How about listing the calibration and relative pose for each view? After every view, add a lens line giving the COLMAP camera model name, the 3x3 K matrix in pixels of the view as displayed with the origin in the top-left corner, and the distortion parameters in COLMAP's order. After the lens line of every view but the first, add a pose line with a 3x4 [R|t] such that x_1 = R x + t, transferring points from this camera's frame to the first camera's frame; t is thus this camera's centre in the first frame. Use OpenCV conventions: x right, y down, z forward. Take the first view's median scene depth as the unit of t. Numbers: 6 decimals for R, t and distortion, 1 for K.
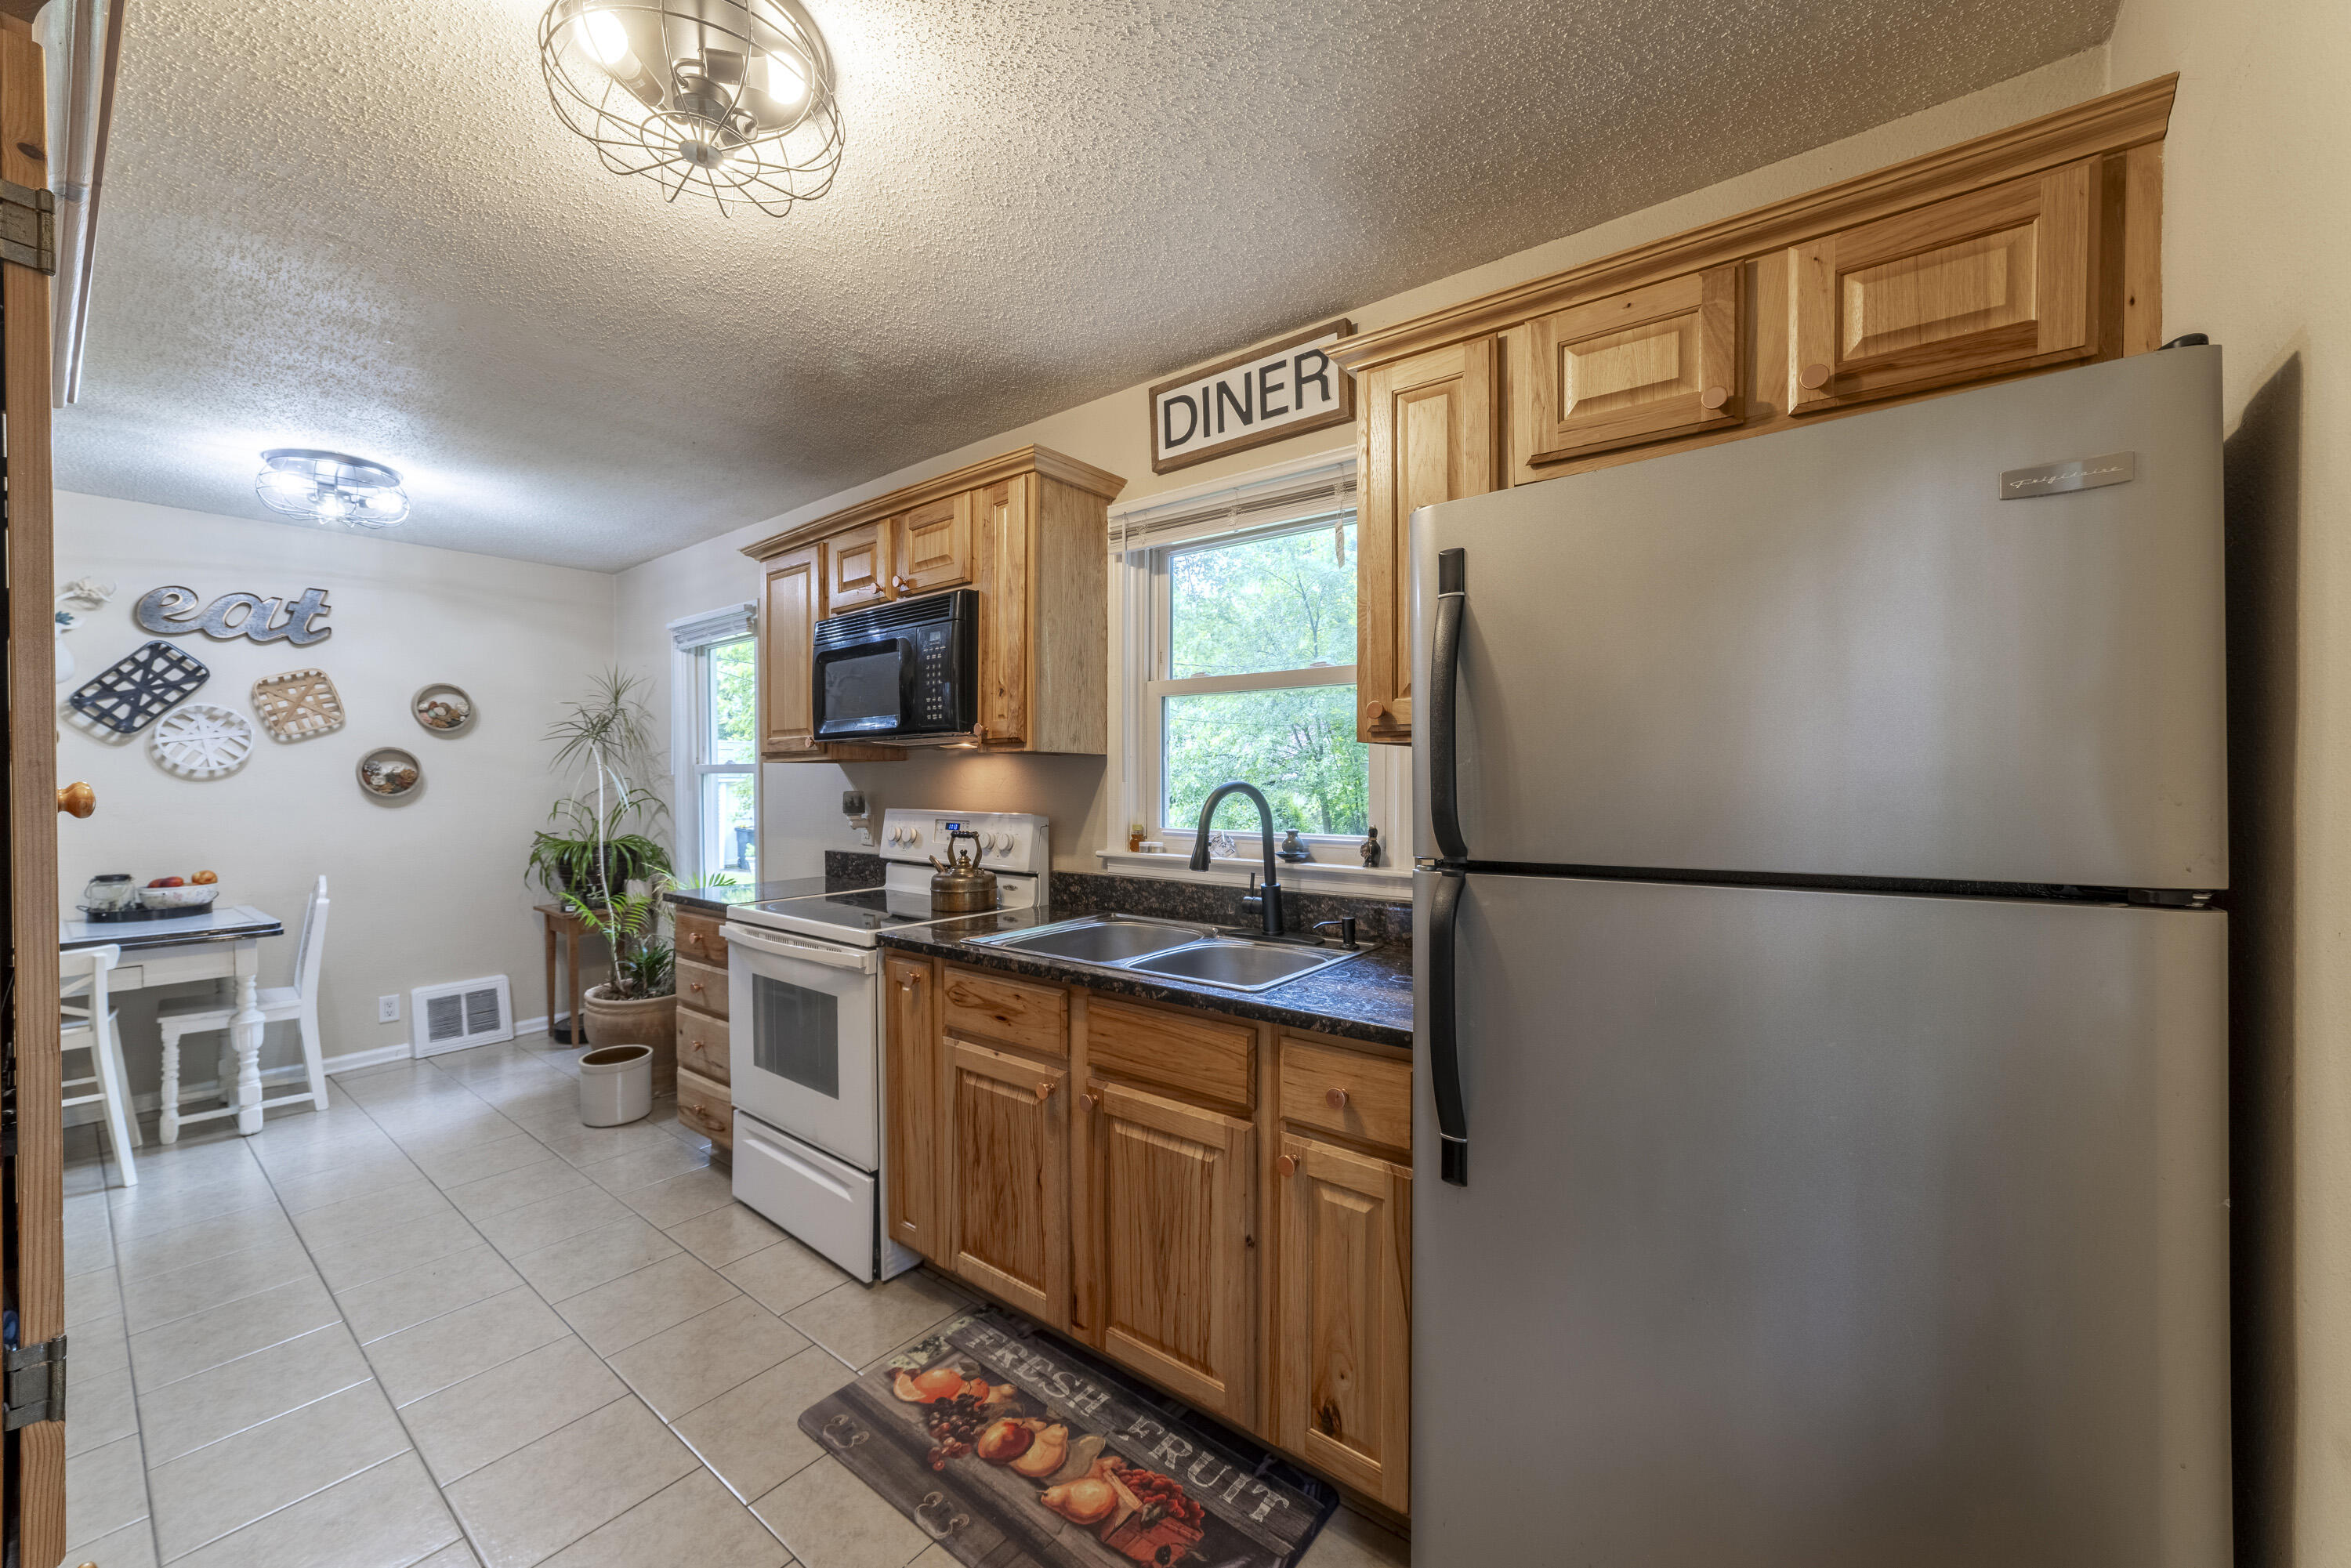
lens RADIAL K [[898.7, 0, 1176.6], [0, 898.7, 788.7], [0, 0, 1]] dist [-0.024380, 0.008620]
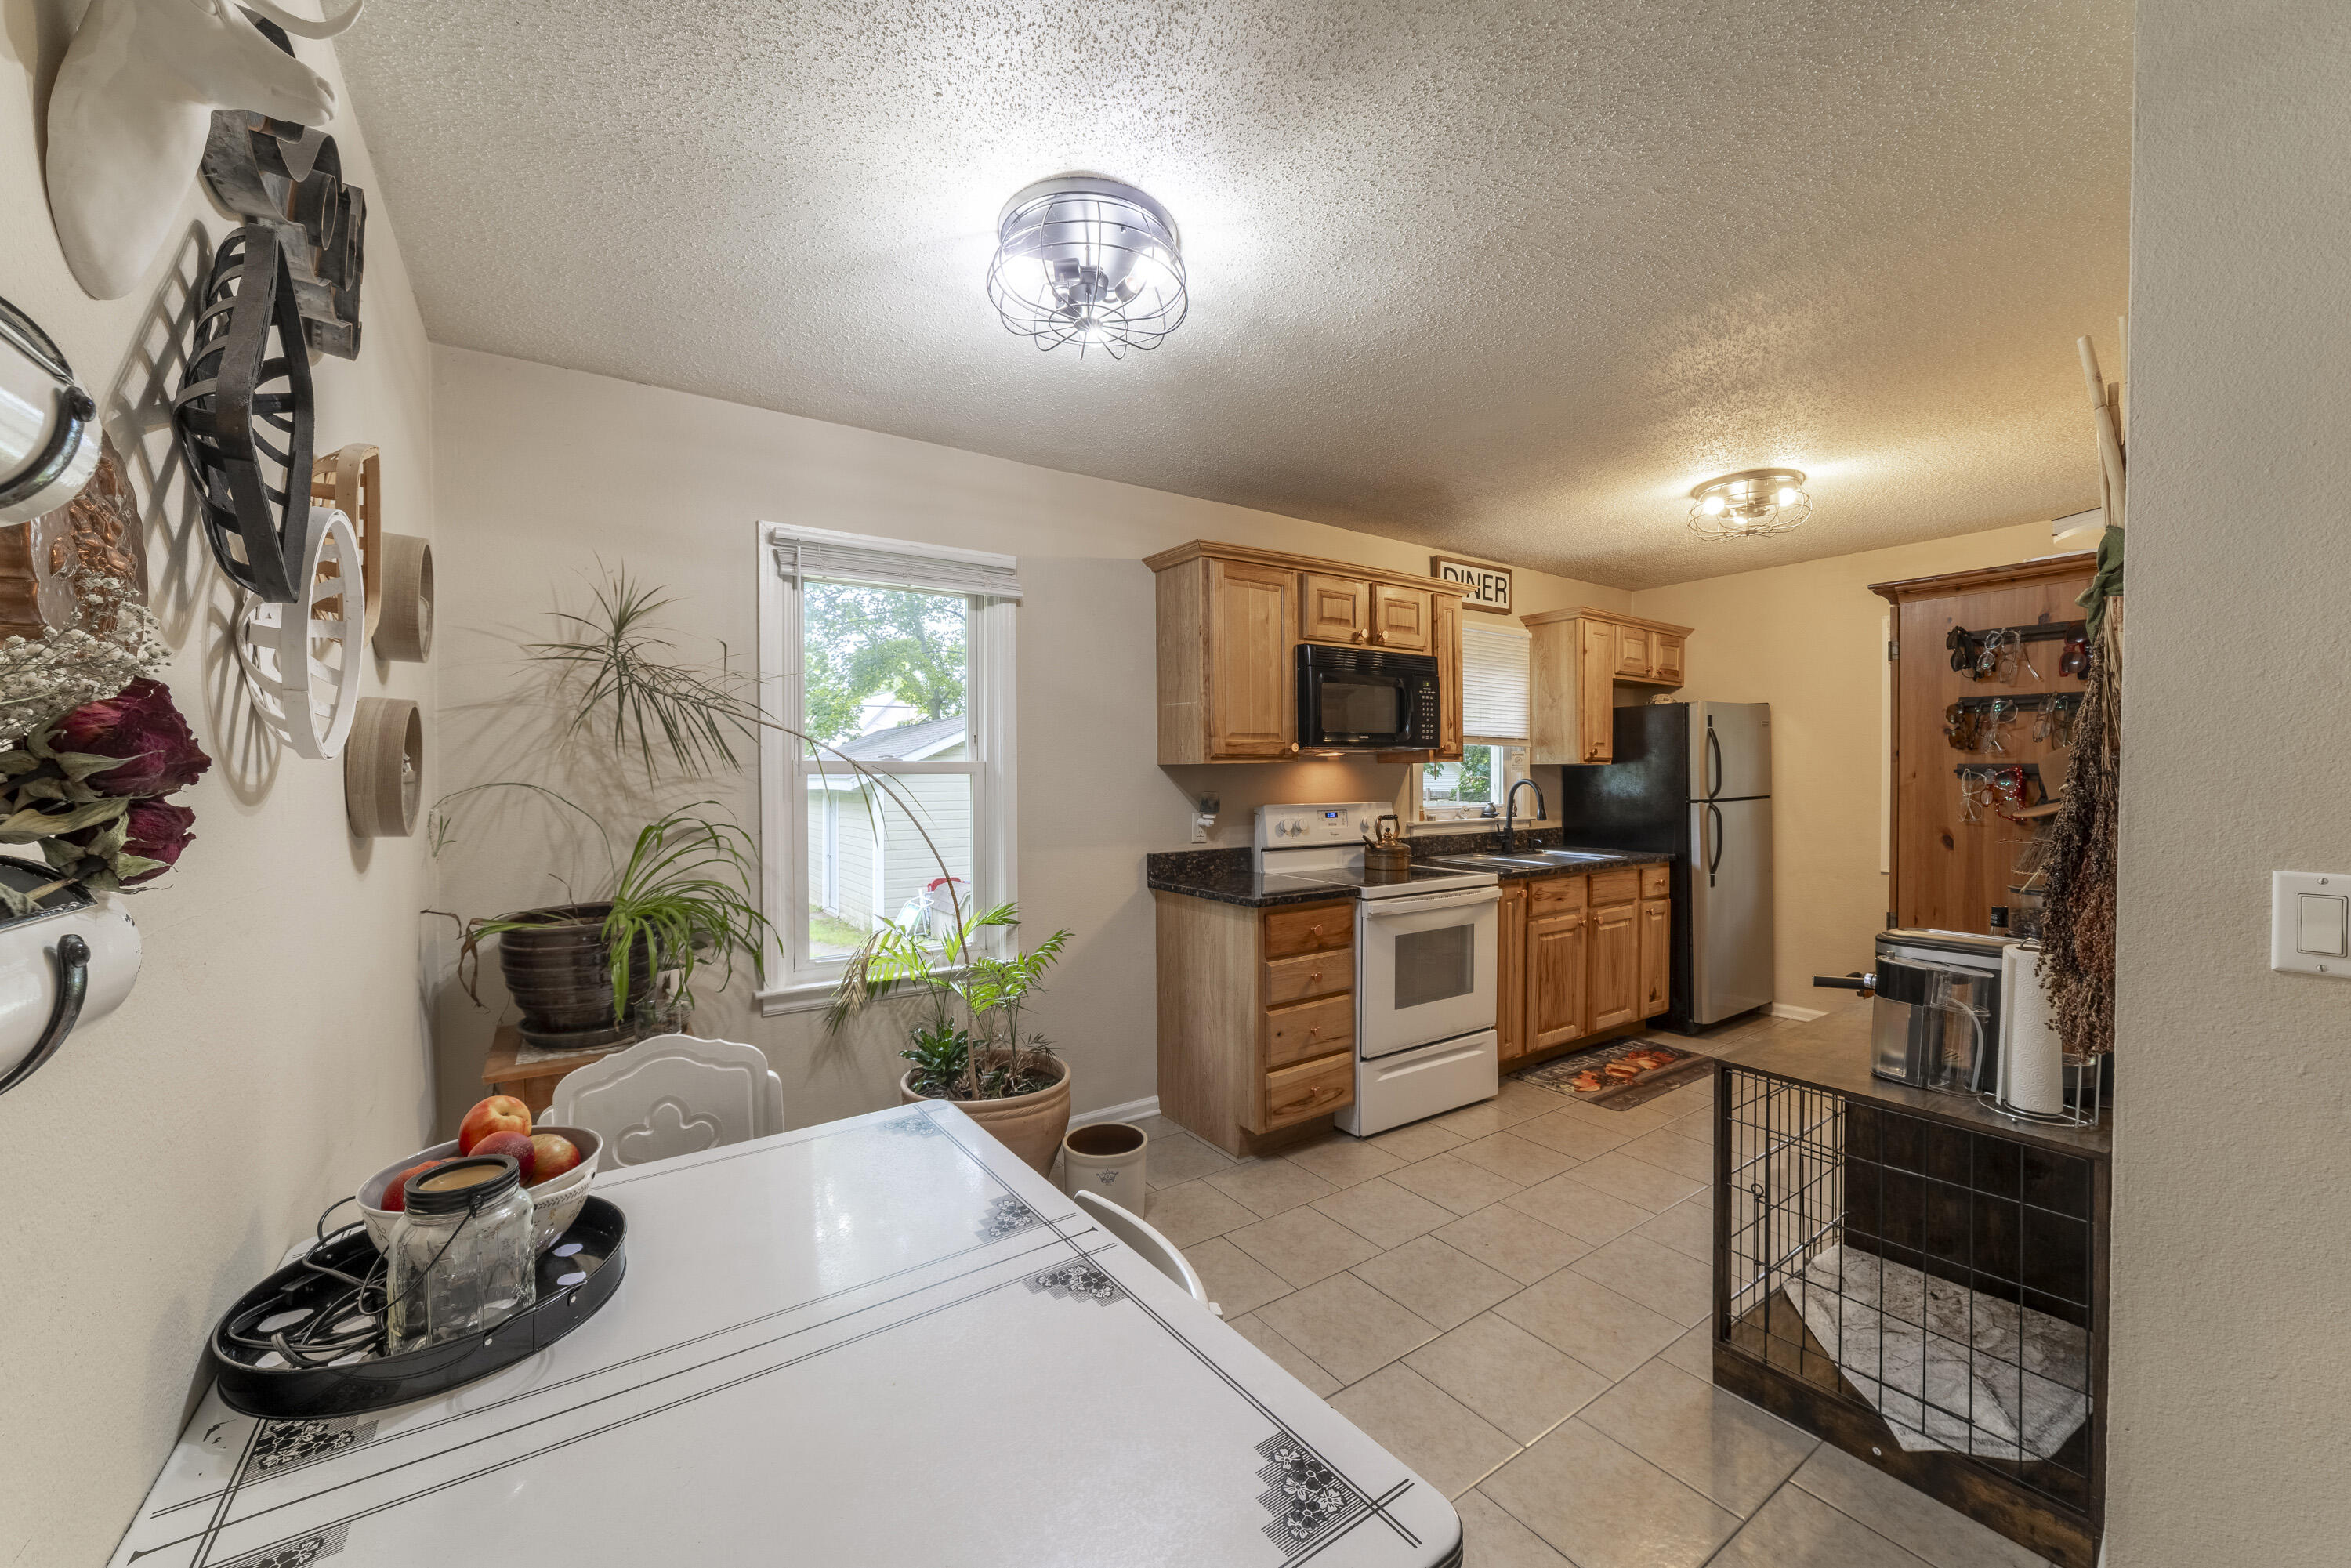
lens RADIAL K [[898.7, 0, 1168.7], [0, 898.7, 785.9], [0, 0, 1]] dist [-0.024380, 0.008620]
pose [[0.300981, -0.012193, 0.953552, -1.440043], [0.014151, 0.999865, 0.008319, -0.013845], [-0.953525, 0.010990, 0.301113, 0.755375]]
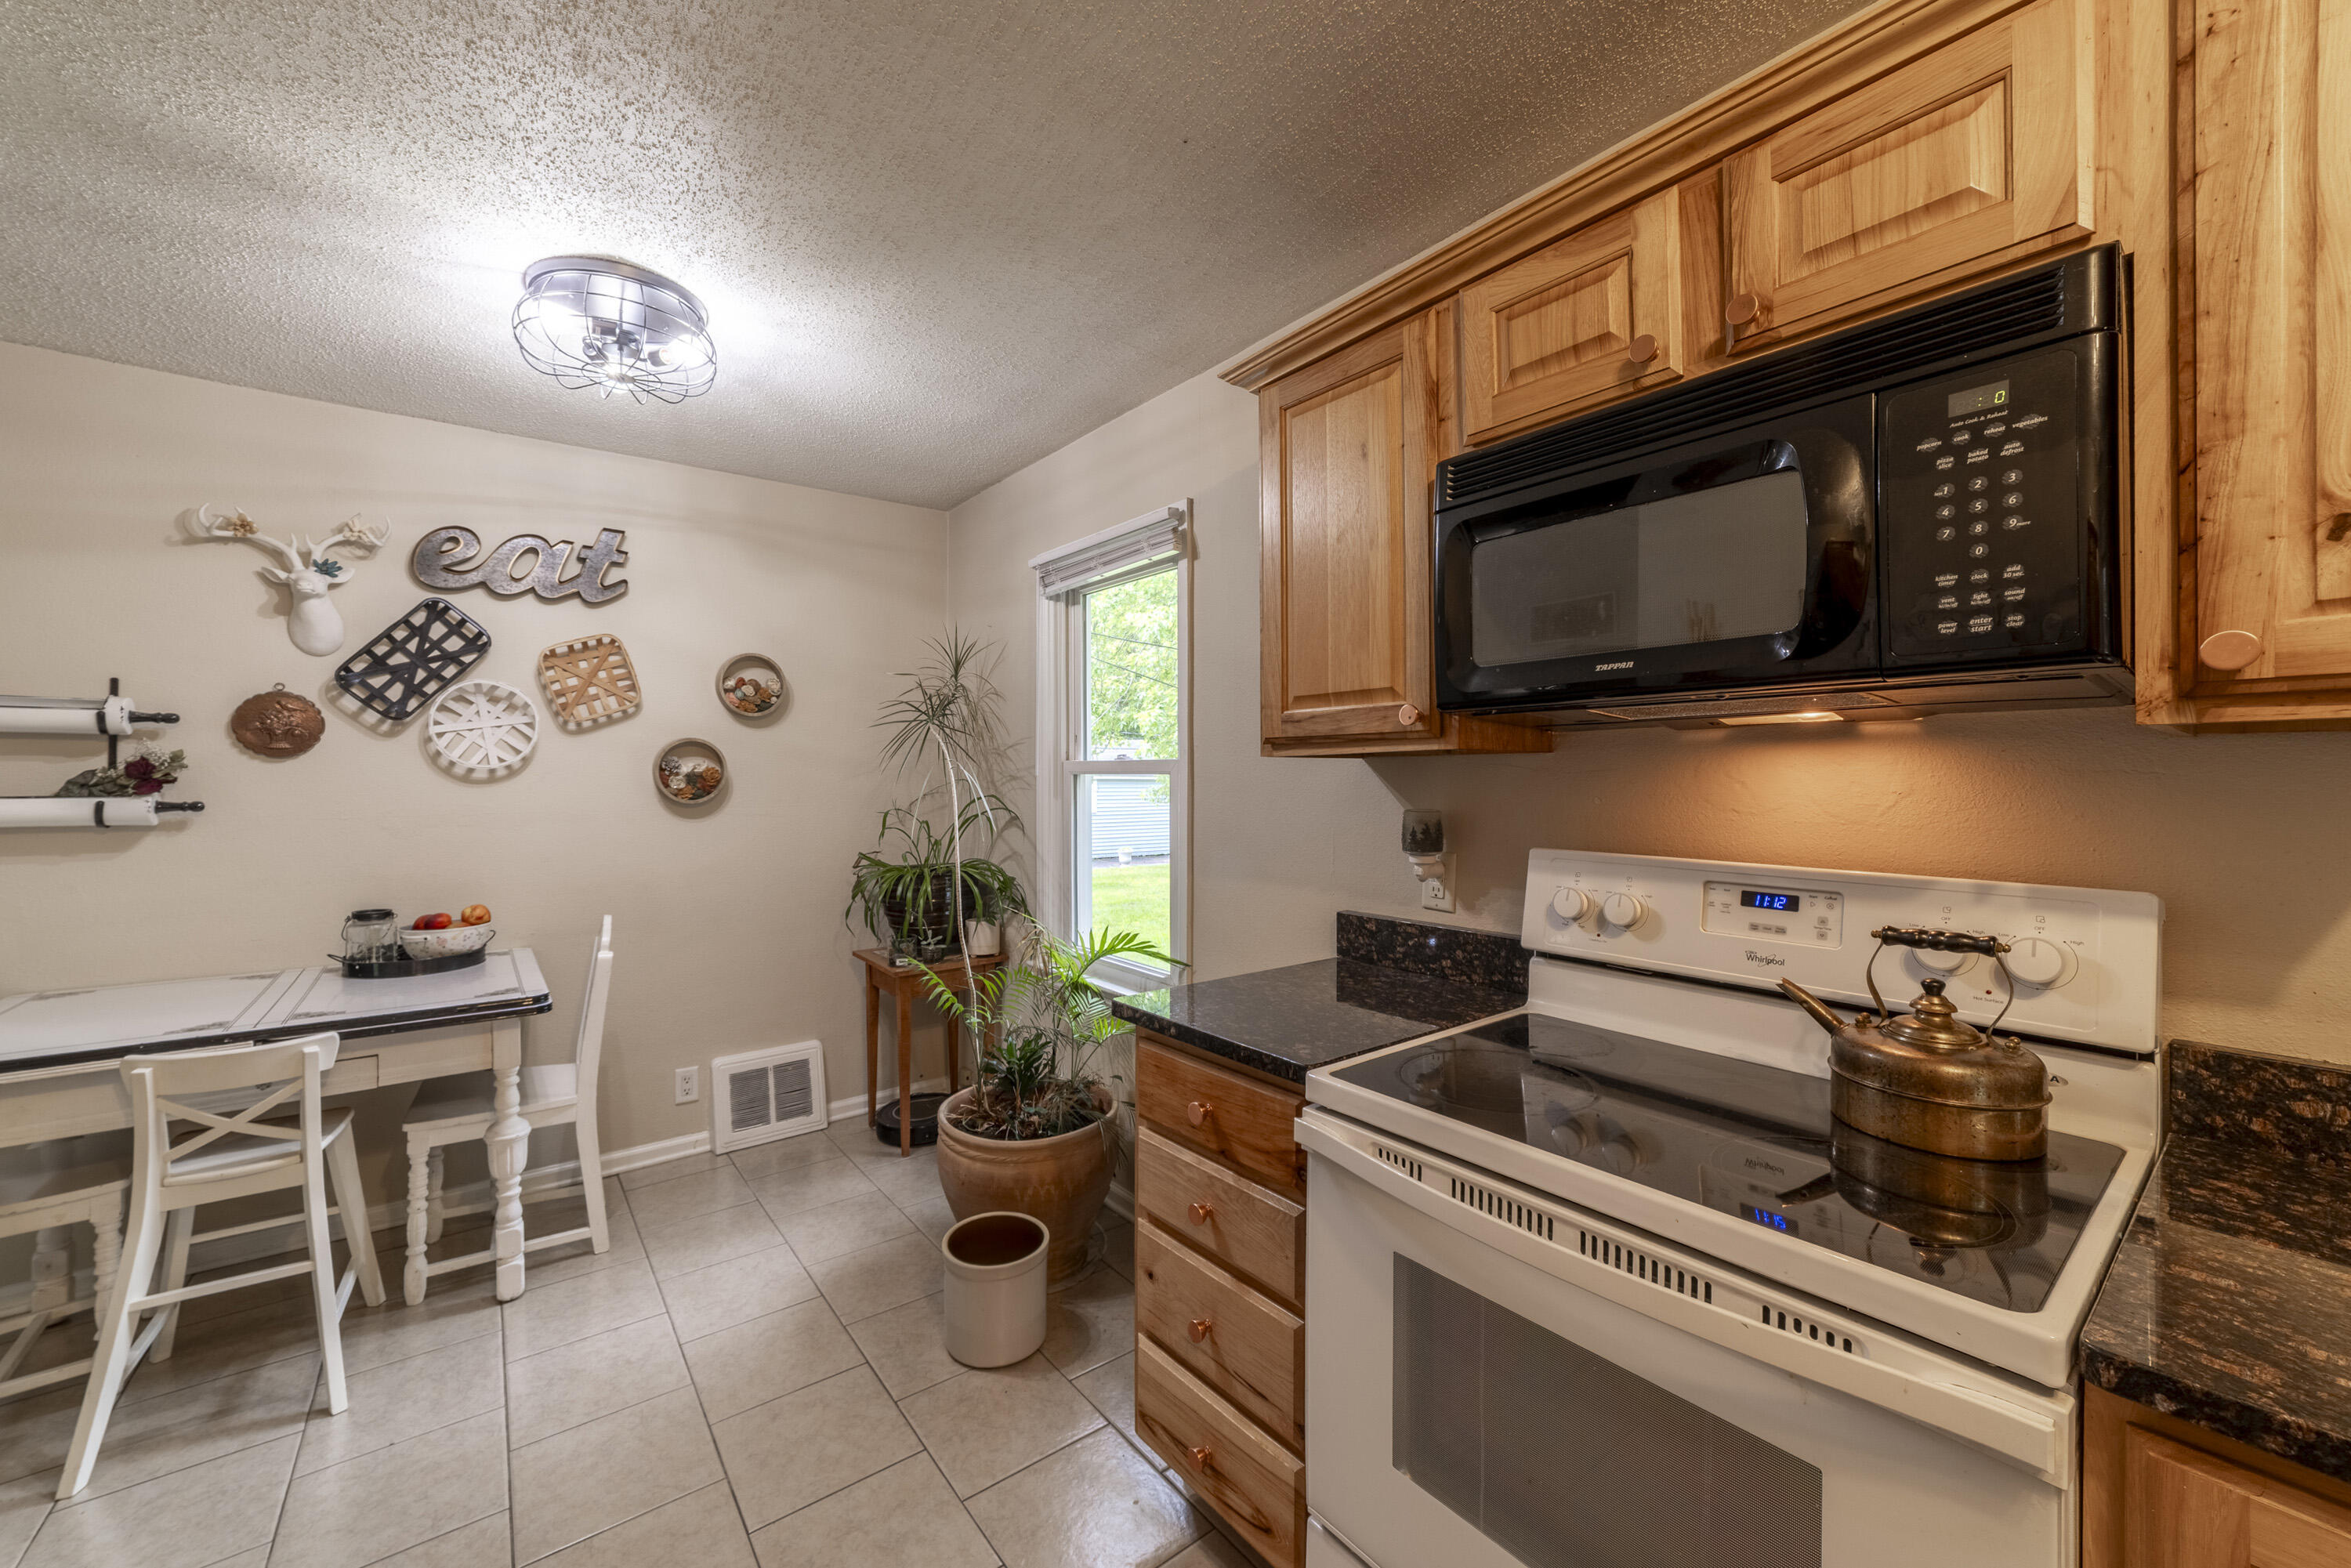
lens RADIAL K [[898.7, 0, 1166.1], [0, 898.7, 771.9], [0, 0, 1]] dist [-0.024380, 0.008620]
pose [[0.969218, 0.001930, -0.246198, -0.389672], [-0.005701, 0.999877, -0.014605, -0.011786], [0.246140, 0.015559, 0.969109, 0.458125]]
